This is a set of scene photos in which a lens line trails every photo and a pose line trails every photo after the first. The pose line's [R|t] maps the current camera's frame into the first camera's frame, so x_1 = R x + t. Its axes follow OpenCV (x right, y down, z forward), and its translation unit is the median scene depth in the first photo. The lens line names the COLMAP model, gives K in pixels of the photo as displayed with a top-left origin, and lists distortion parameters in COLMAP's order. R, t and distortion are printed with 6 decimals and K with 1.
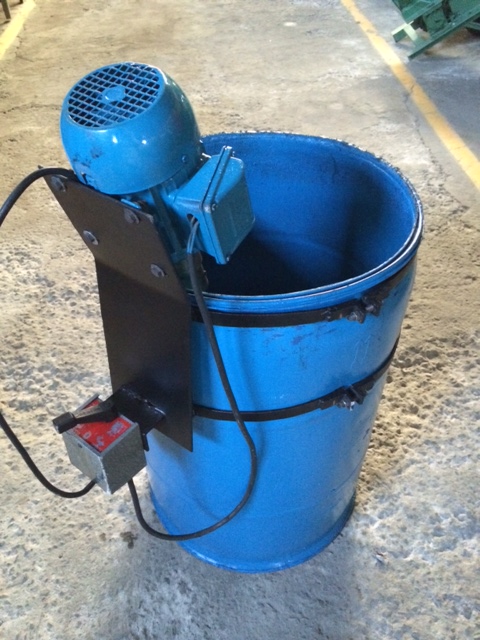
lens RADIAL K [[561.2, 0, 238.9], [0, 561.2, 315.0], [0, 0, 1]] dist [0.064533, -0.102045]
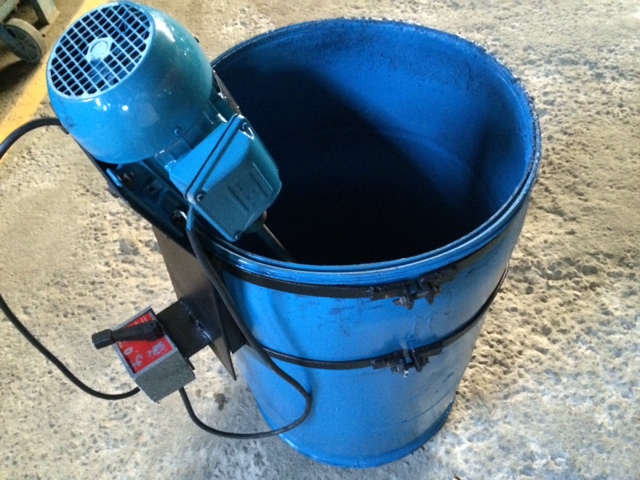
lens RADIAL K [[561.2, 0, 314.0], [0, 561.2, 244.9], [0, 0, 1]] dist [0.064533, -0.102045]
pose [[0.962704, 0.178879, -0.202987, 0.136845], [-0.131184, 0.964776, 0.228031, -0.150367], [0.236627, -0.192897, 0.952260, 0.093719]]
